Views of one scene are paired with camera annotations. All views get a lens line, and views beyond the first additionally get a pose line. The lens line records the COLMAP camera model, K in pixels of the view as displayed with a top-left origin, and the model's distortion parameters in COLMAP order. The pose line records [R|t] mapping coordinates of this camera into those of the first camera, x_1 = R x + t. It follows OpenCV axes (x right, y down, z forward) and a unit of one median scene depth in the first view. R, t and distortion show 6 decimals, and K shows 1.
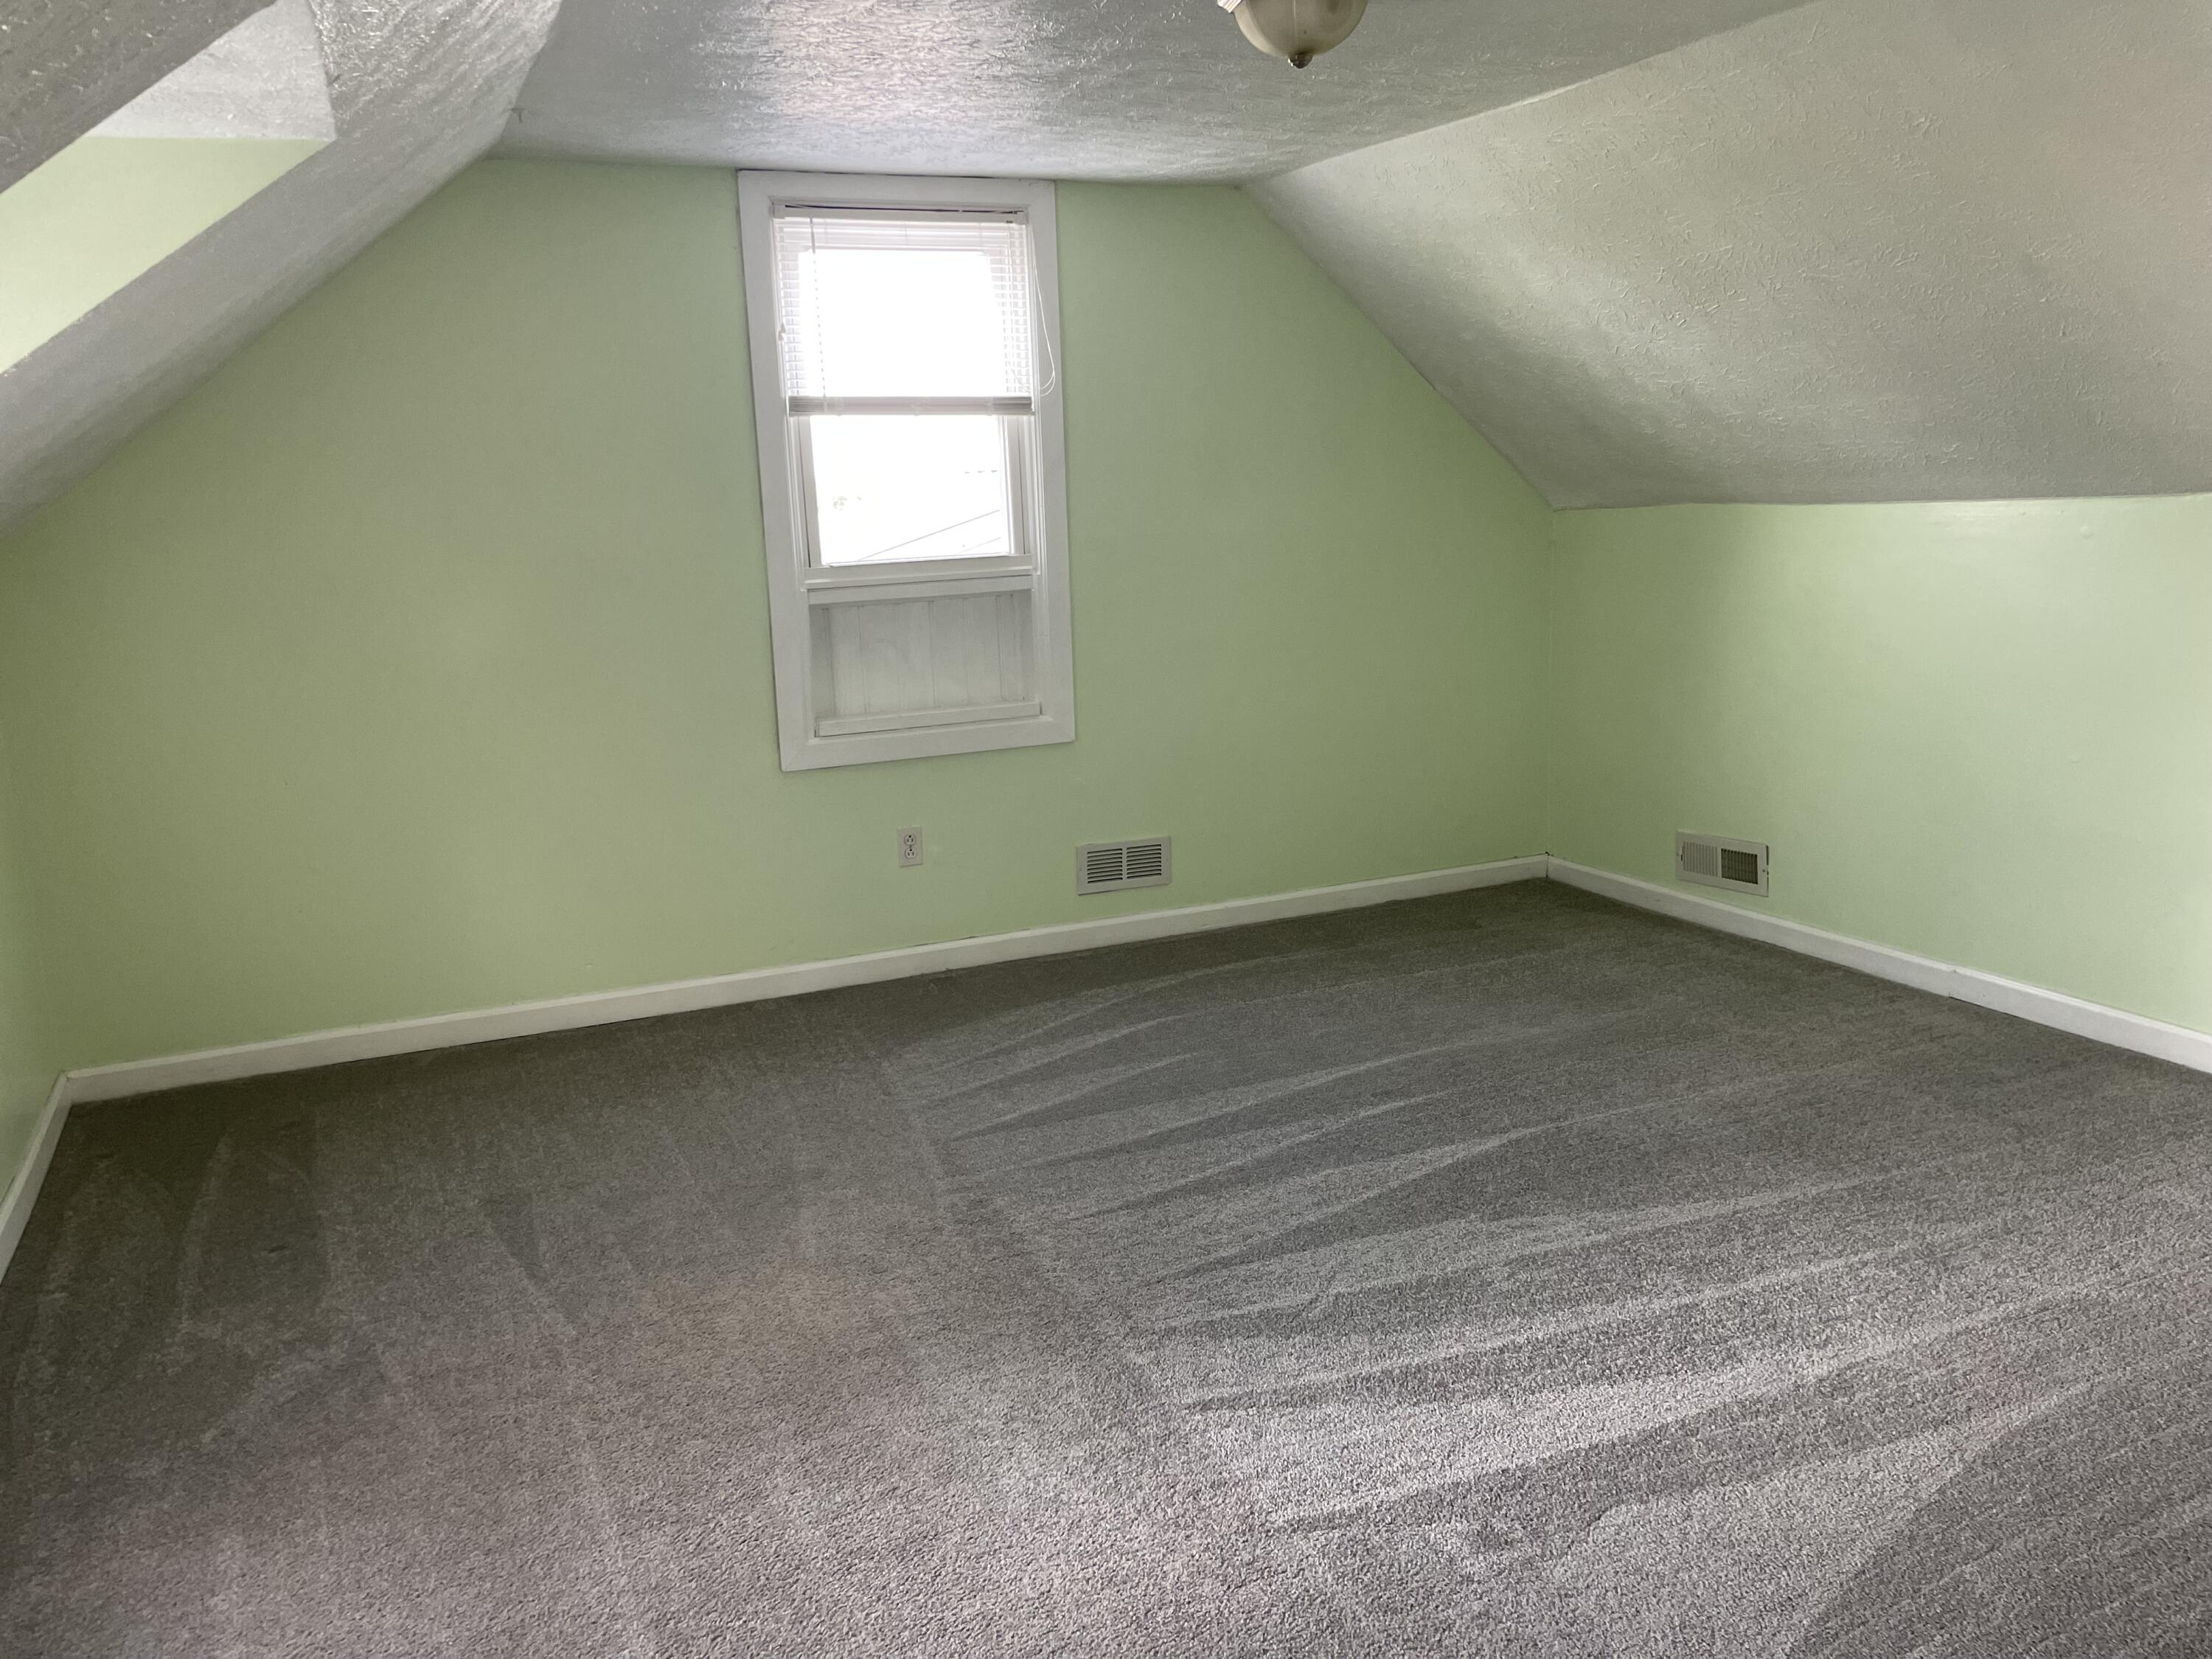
lens RADIAL K [[1658.9, 0, 1119.7], [0, 1658.9, 811.5], [0, 0, 1]] dist [0.053537, -0.004844]
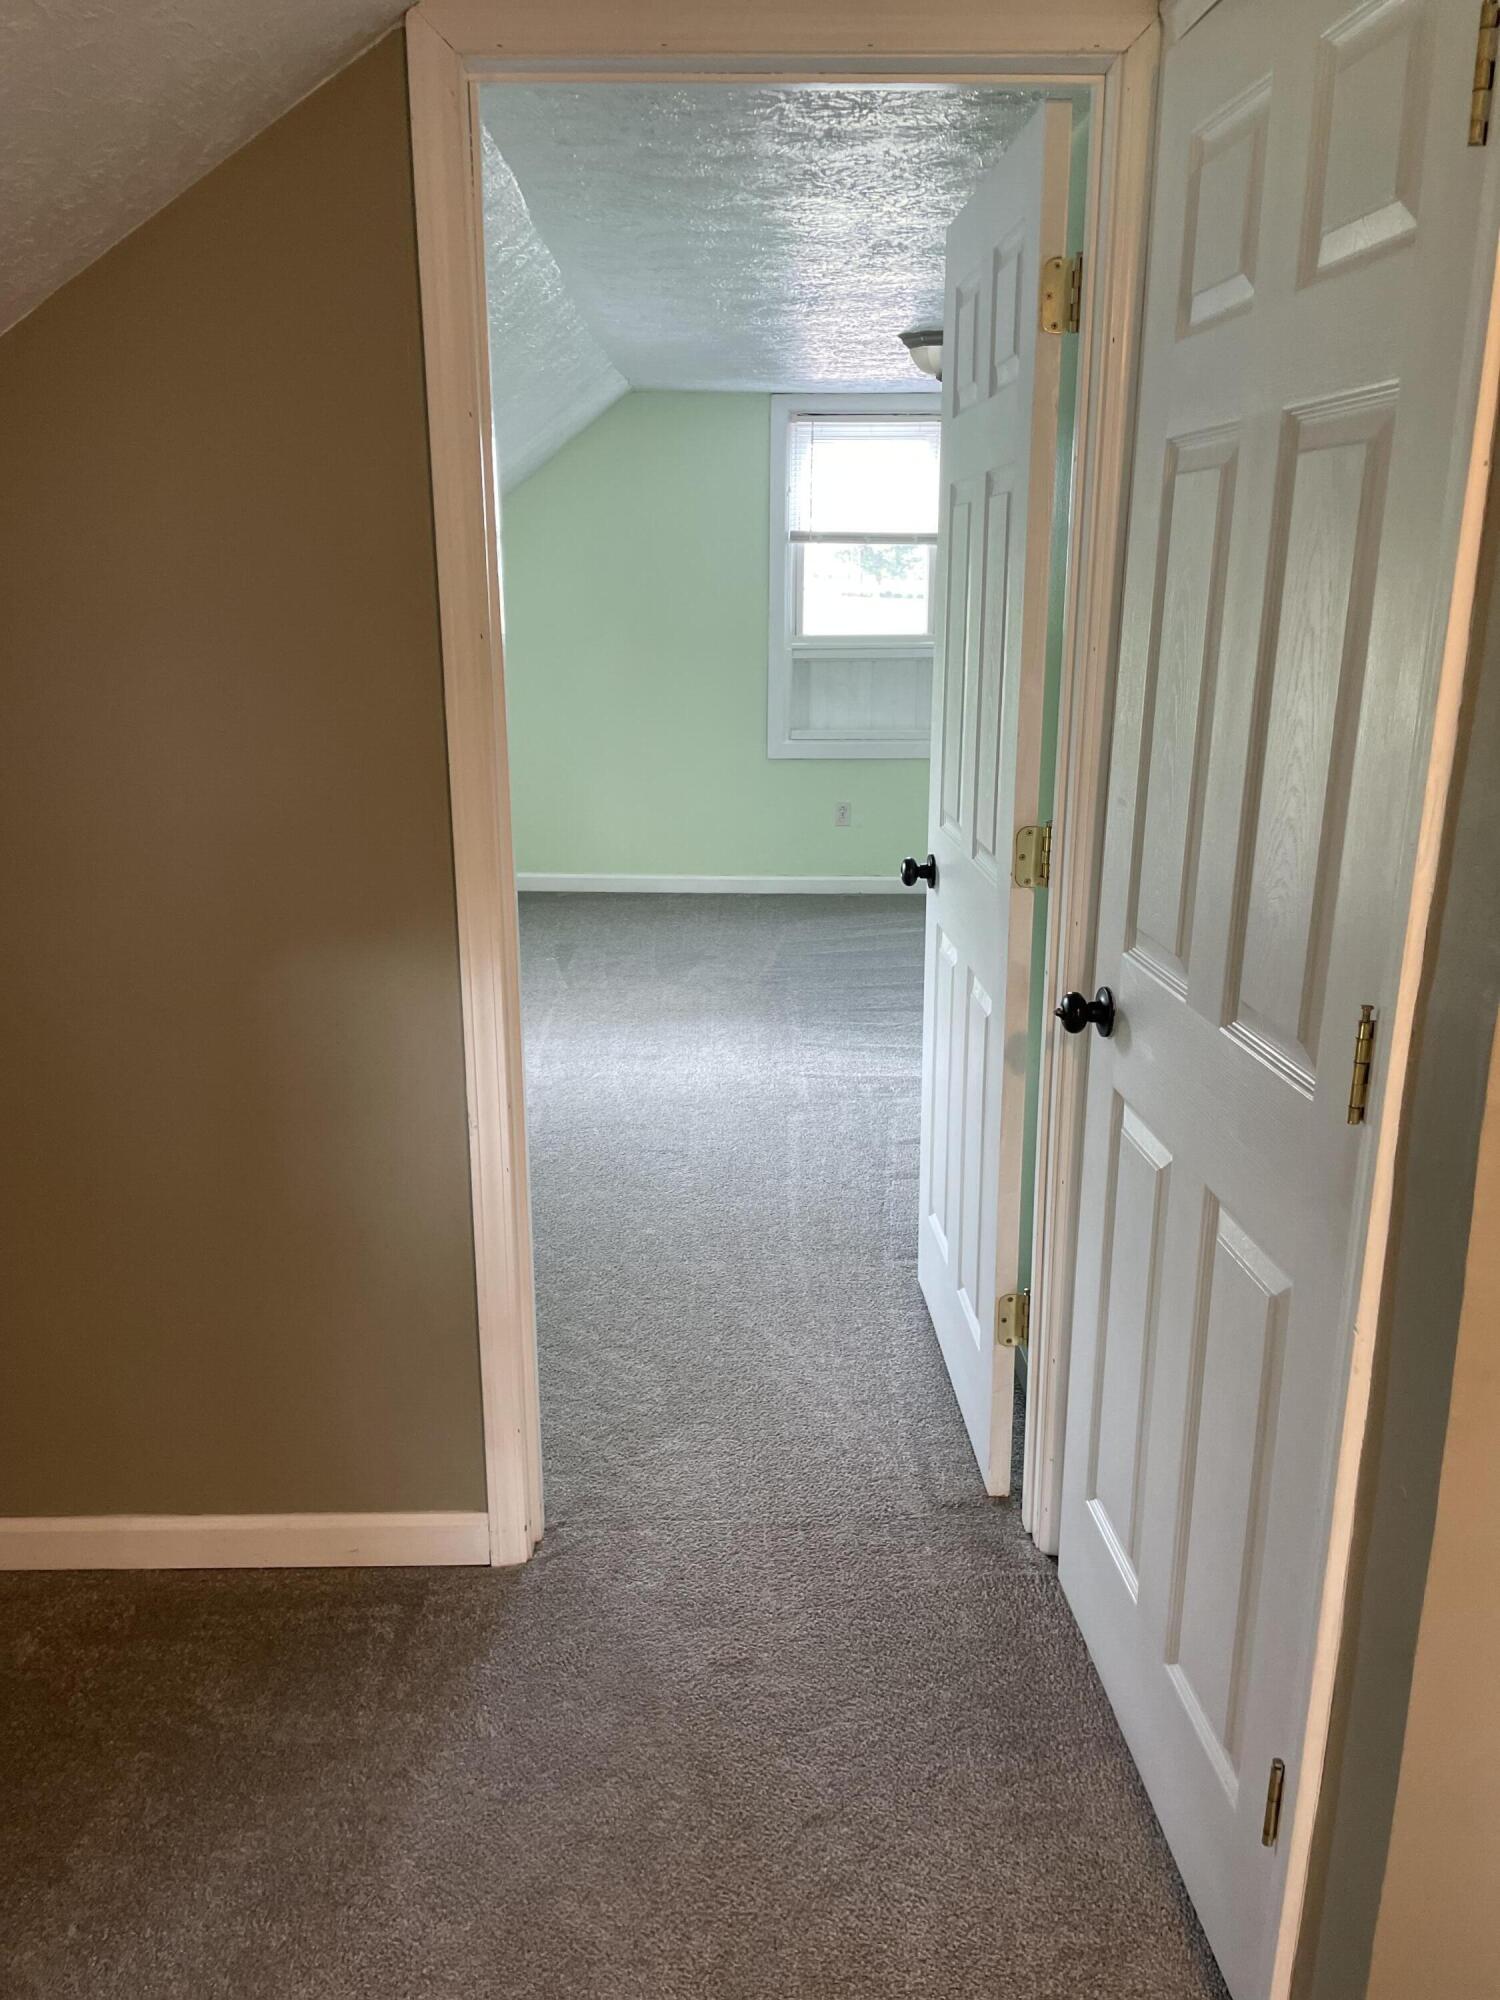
lens RADIAL K [[1499.9, 0, 743.9], [0, 1499.9, 1012.8], [0, 0, 1]] dist [0.053537, -0.004844]
pose [[0.919305, 0.146398, -0.365302, 0.374081], [-0.113784, 0.987465, 0.109390, 0.067971], [0.376737, -0.058998, 0.924440, -0.438683]]
